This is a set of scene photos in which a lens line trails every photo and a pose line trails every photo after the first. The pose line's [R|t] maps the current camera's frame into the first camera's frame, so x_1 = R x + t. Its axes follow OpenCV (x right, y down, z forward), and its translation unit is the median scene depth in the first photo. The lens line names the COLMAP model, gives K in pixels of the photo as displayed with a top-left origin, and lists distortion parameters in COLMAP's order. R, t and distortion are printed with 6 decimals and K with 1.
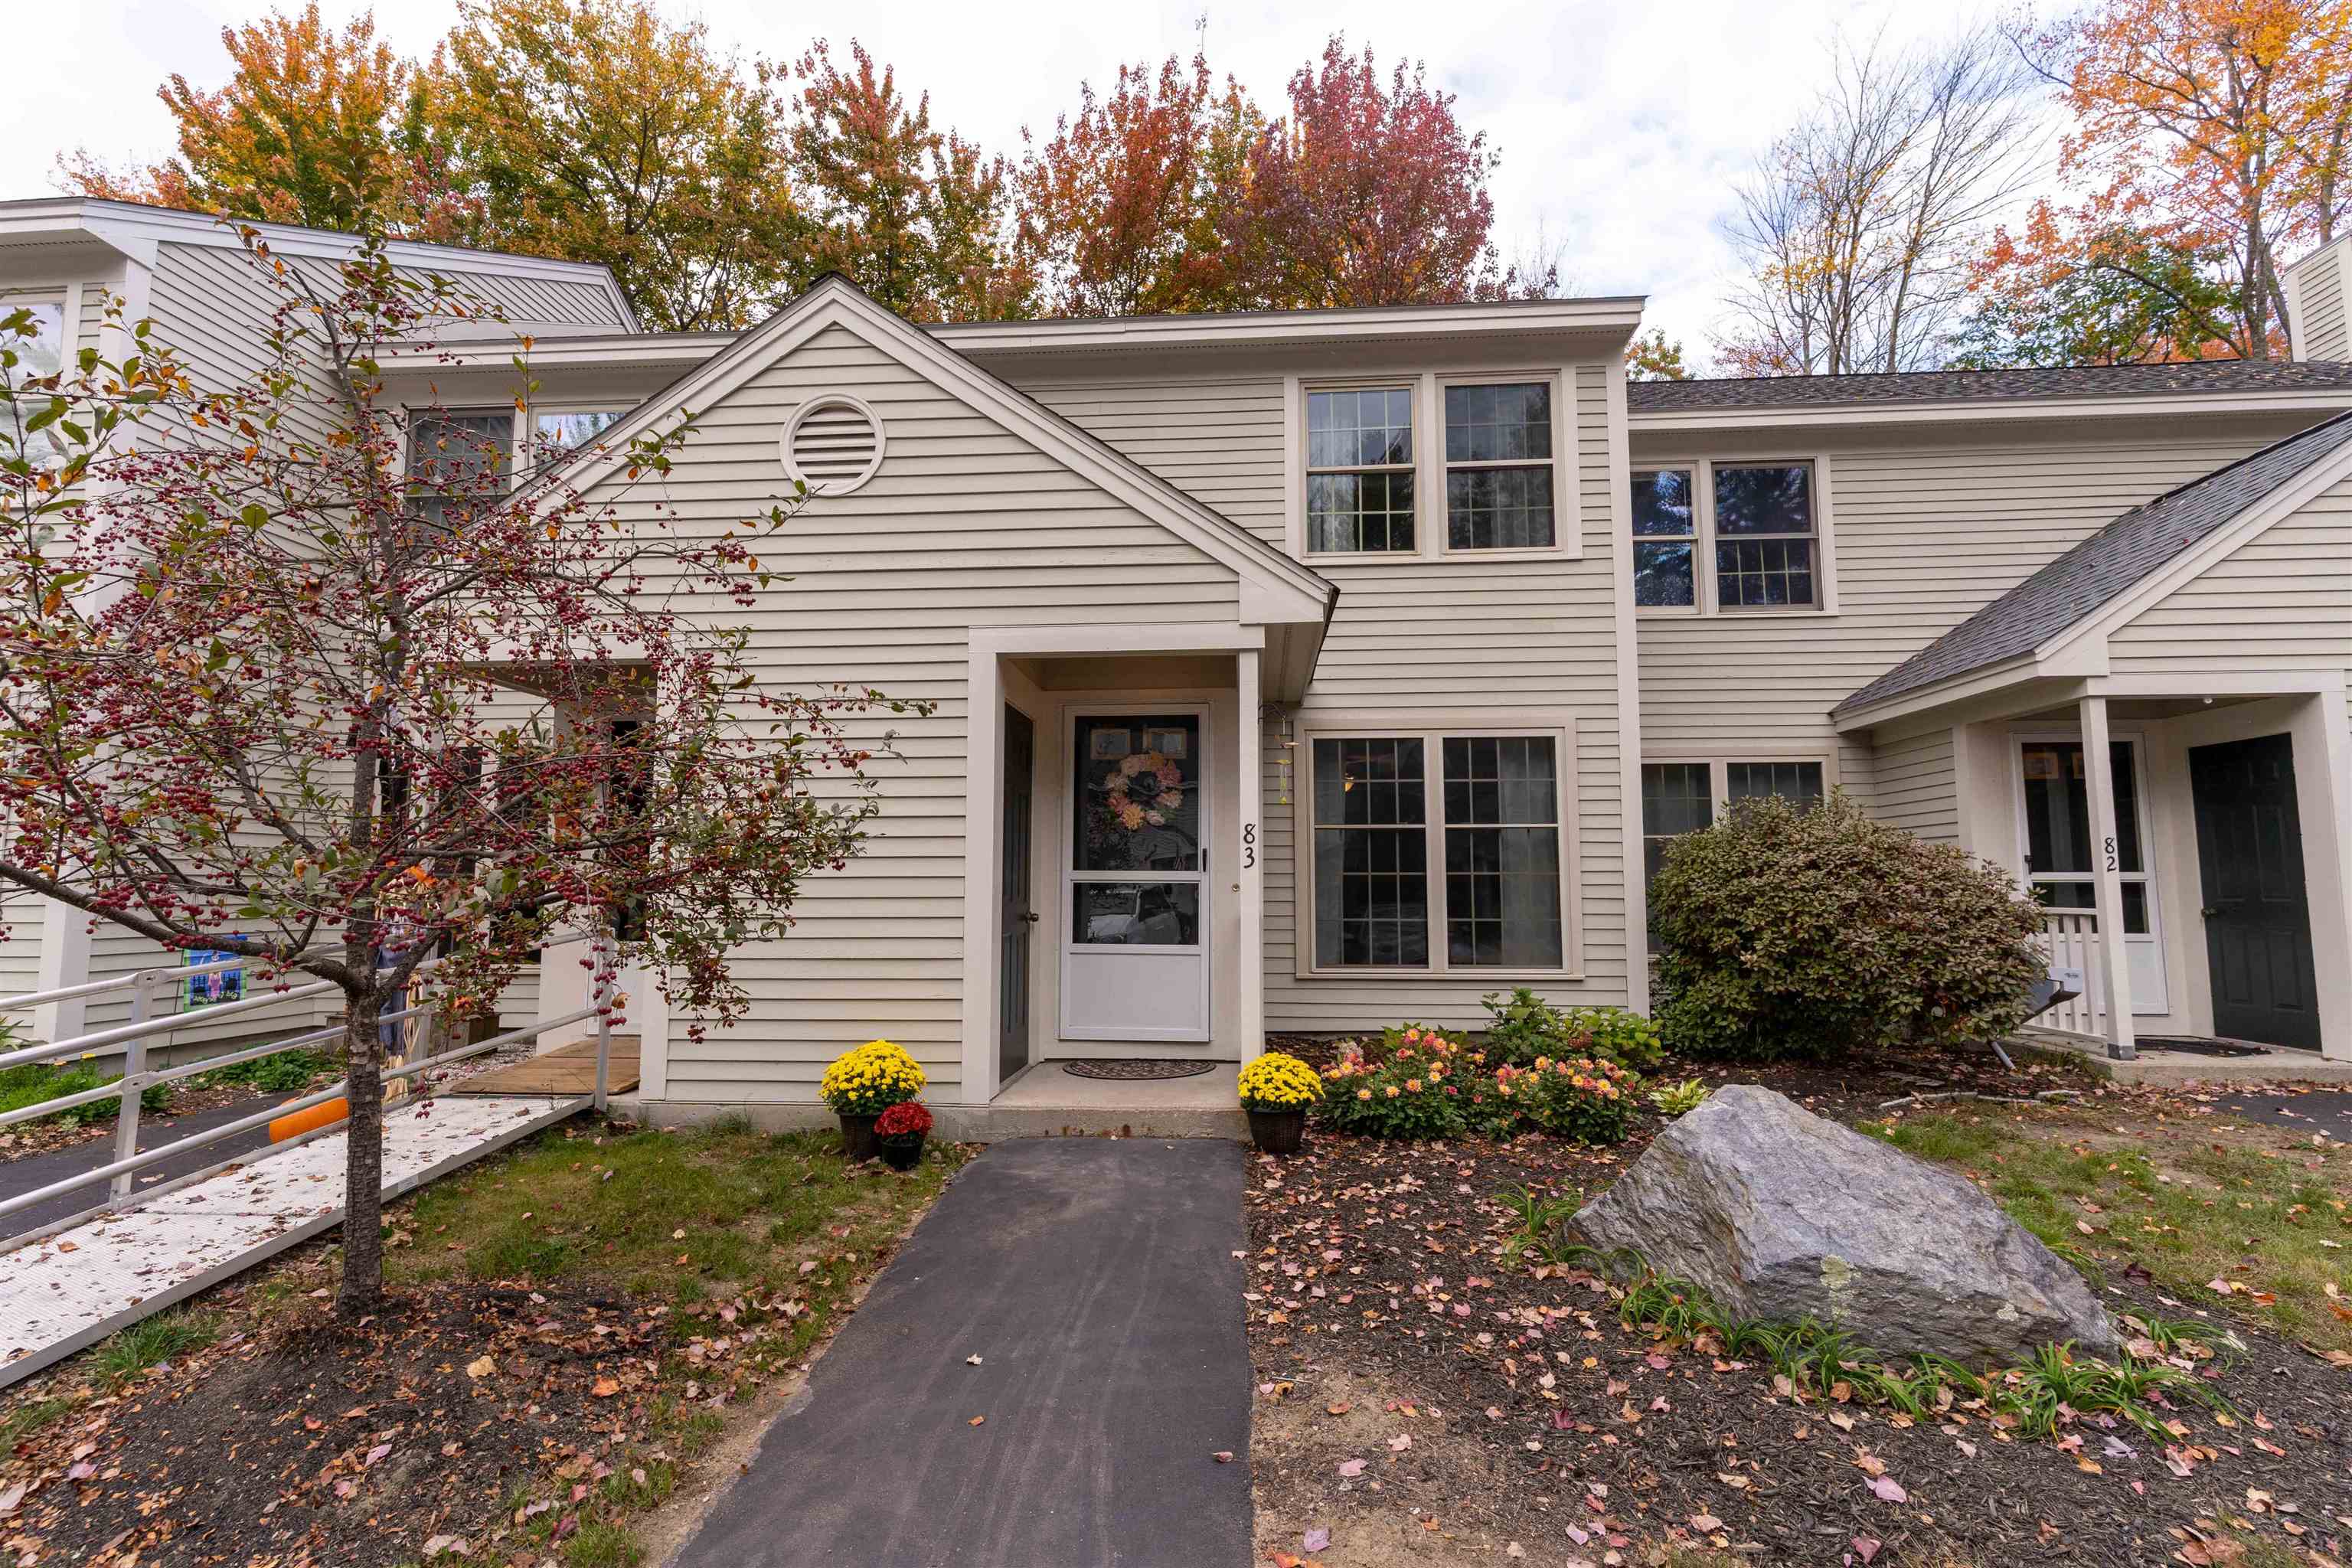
lens RADIAL K [[1118.5, 0, 1162.7], [0, 1118.5, 779.6], [0, 0, 1]] dist [0.001076, -0.000360]
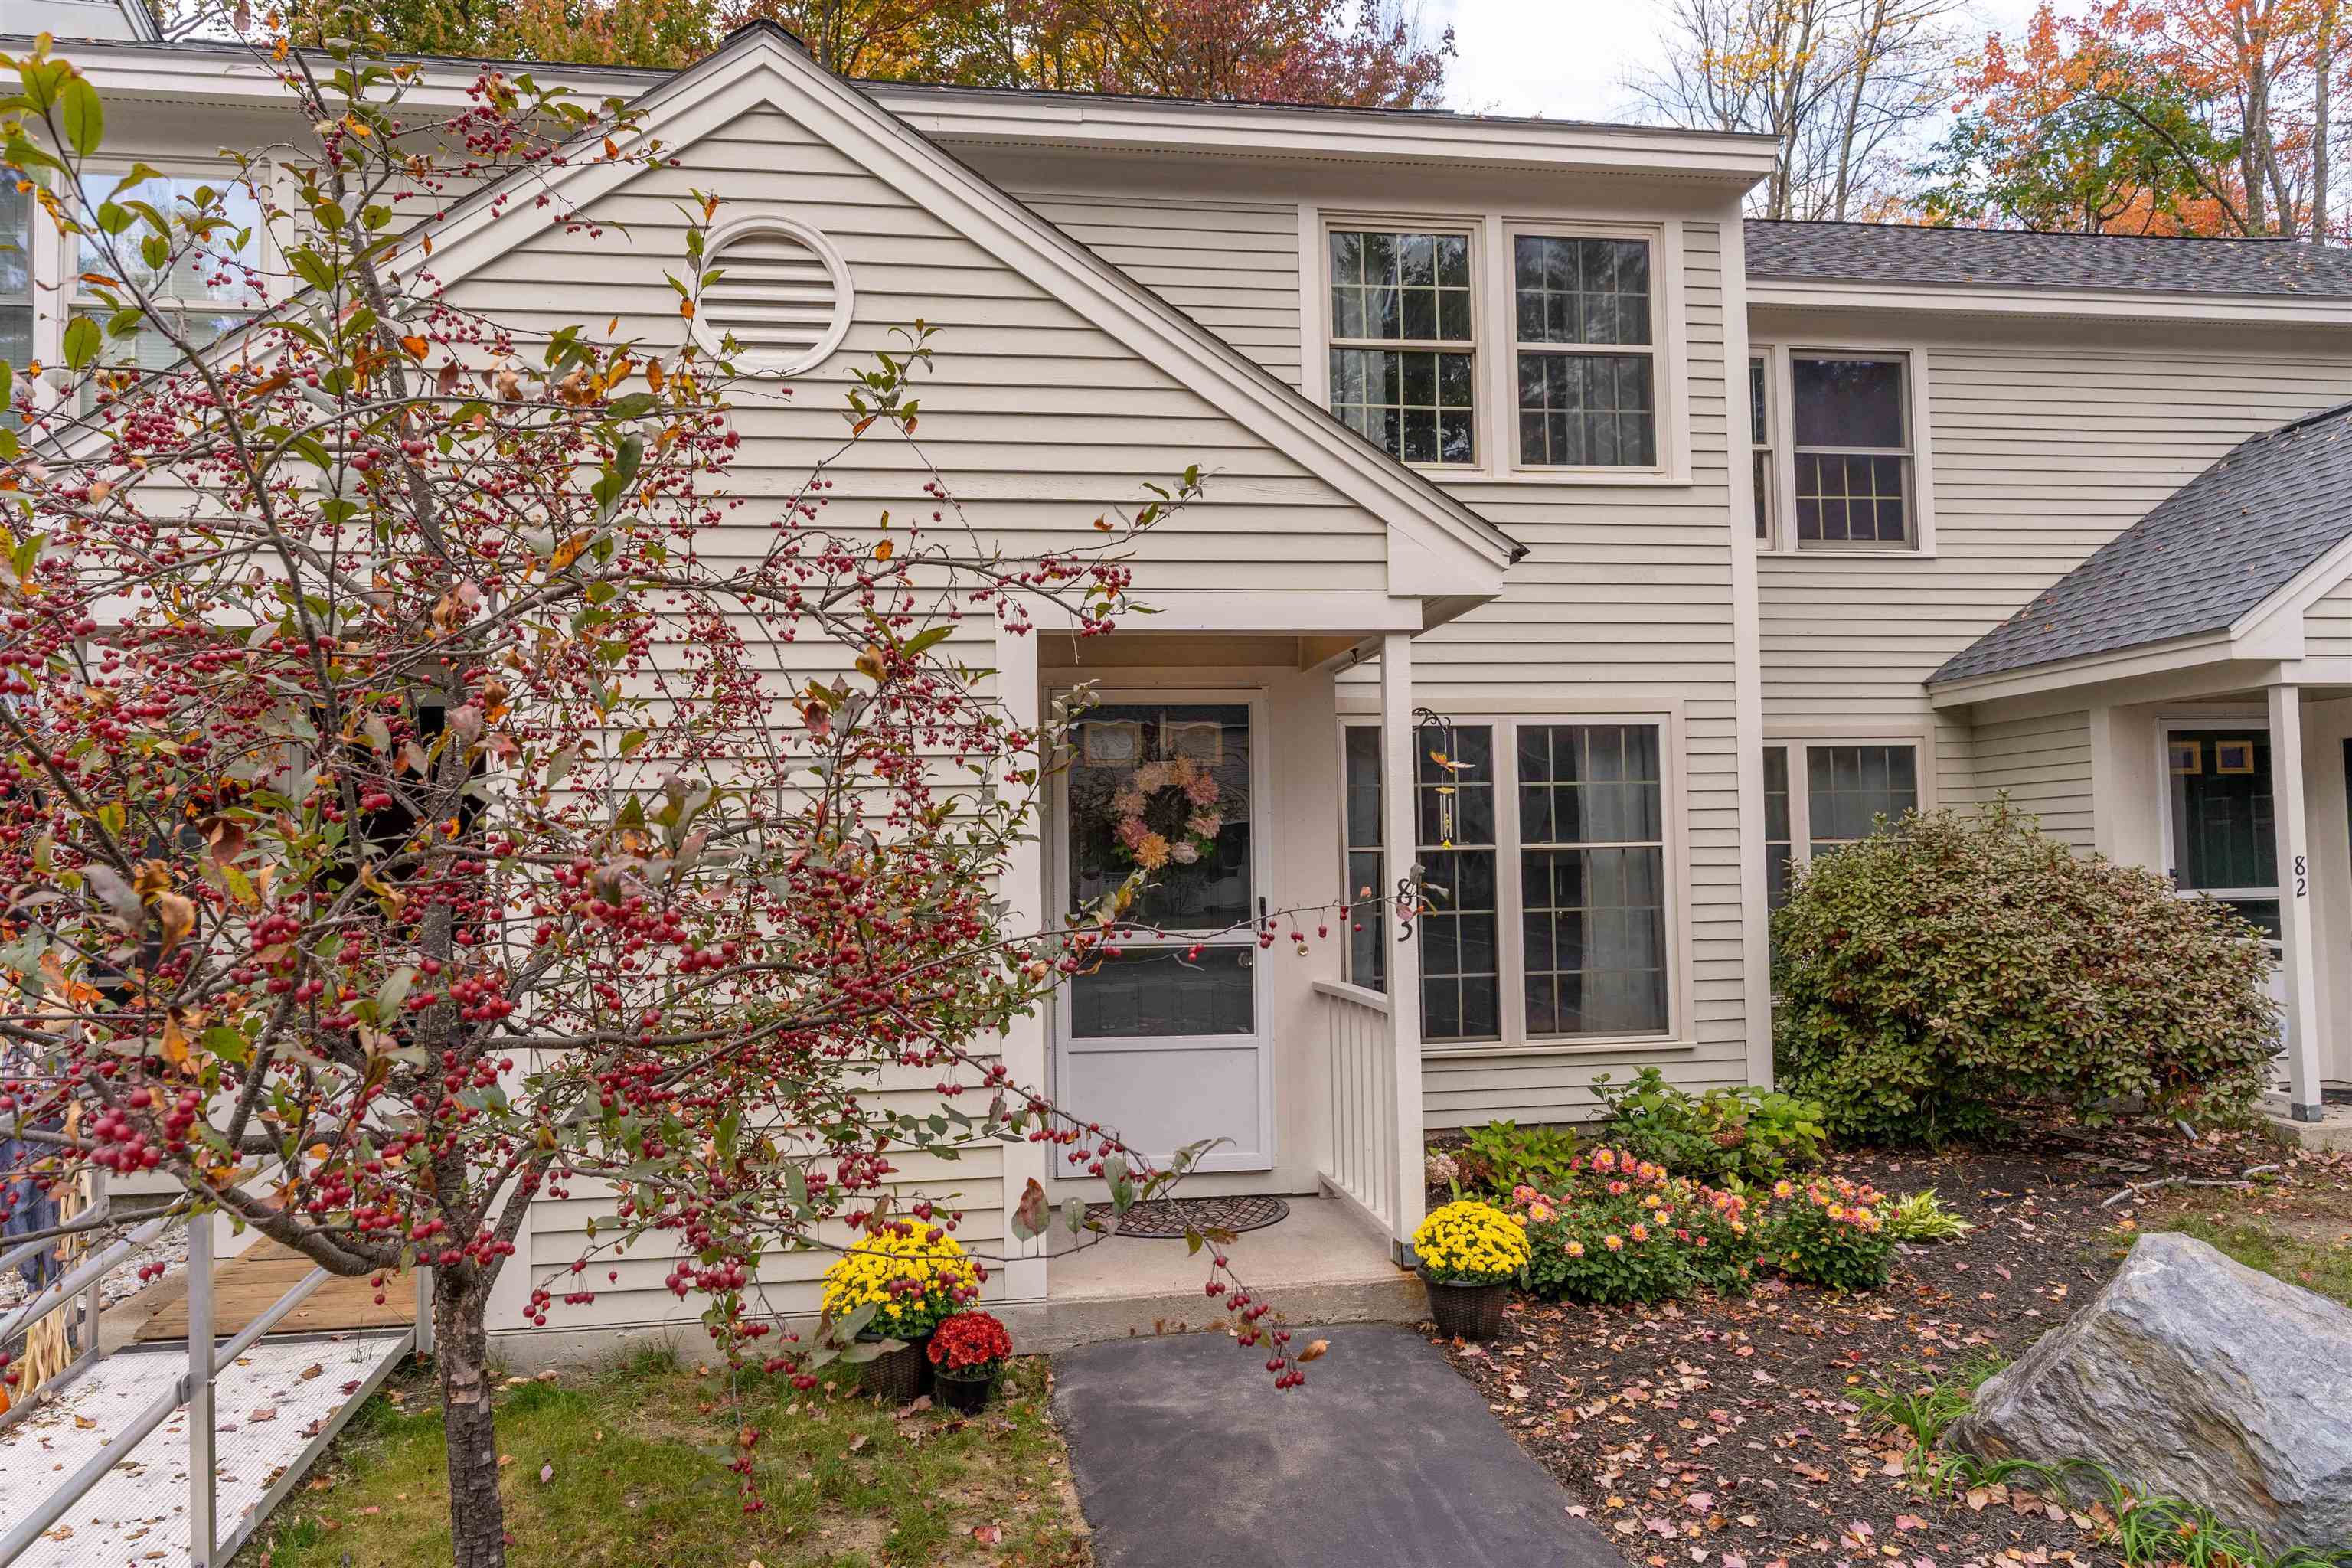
lens RADIAL K [[1595.9, 0, 1155.3], [0, 1595.9, 777.3], [0, 0, 1]] dist [-0.001183, 0.003005]
pose [[0.975134, -0.006188, 0.221529, -0.216132], [-0.003479, 0.999059, 0.043222, -0.048835], [-0.221588, -0.042918, 0.974195, 0.035947]]
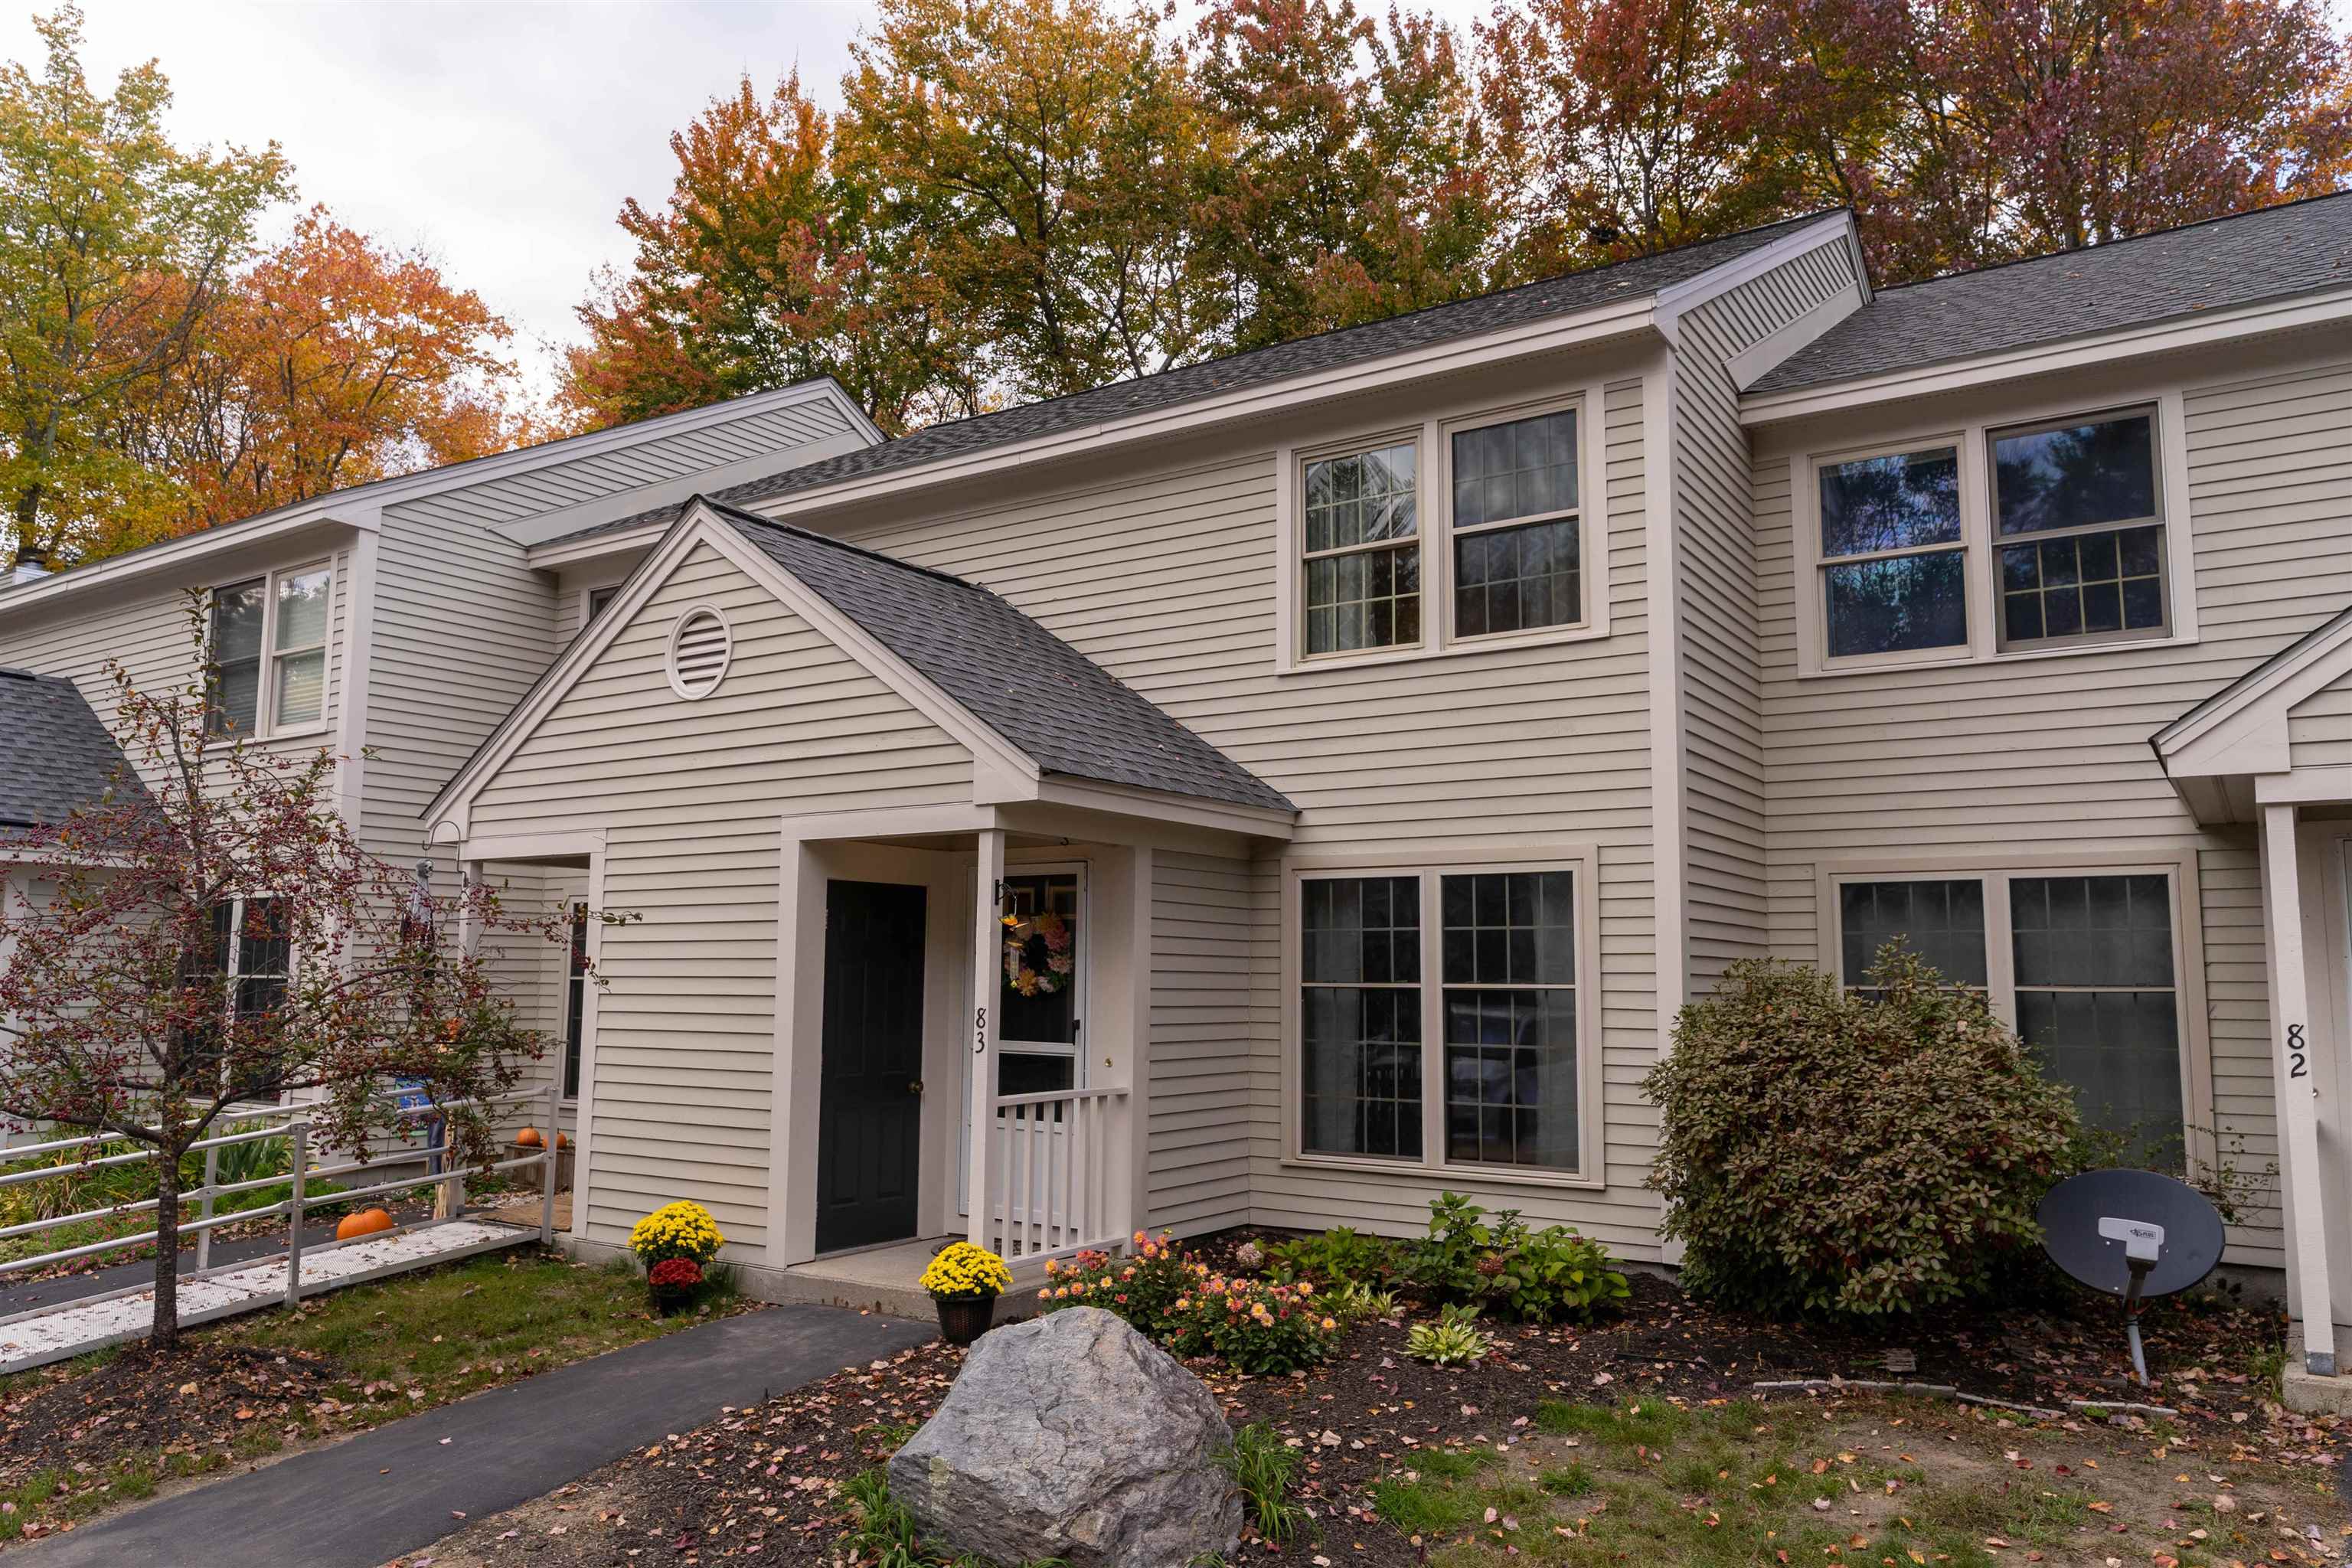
lens RADIAL K [[1595.9, 0, 1112.4], [0, 1595.9, 785.2], [0, 0, 1]] dist [-0.001183, 0.003005]
pose [[0.866451, -0.055692, -0.496146, 0.634692], [0.042217, 0.998373, -0.038340, -0.069803], [0.497473, 0.012274, 0.867392, -0.120036]]
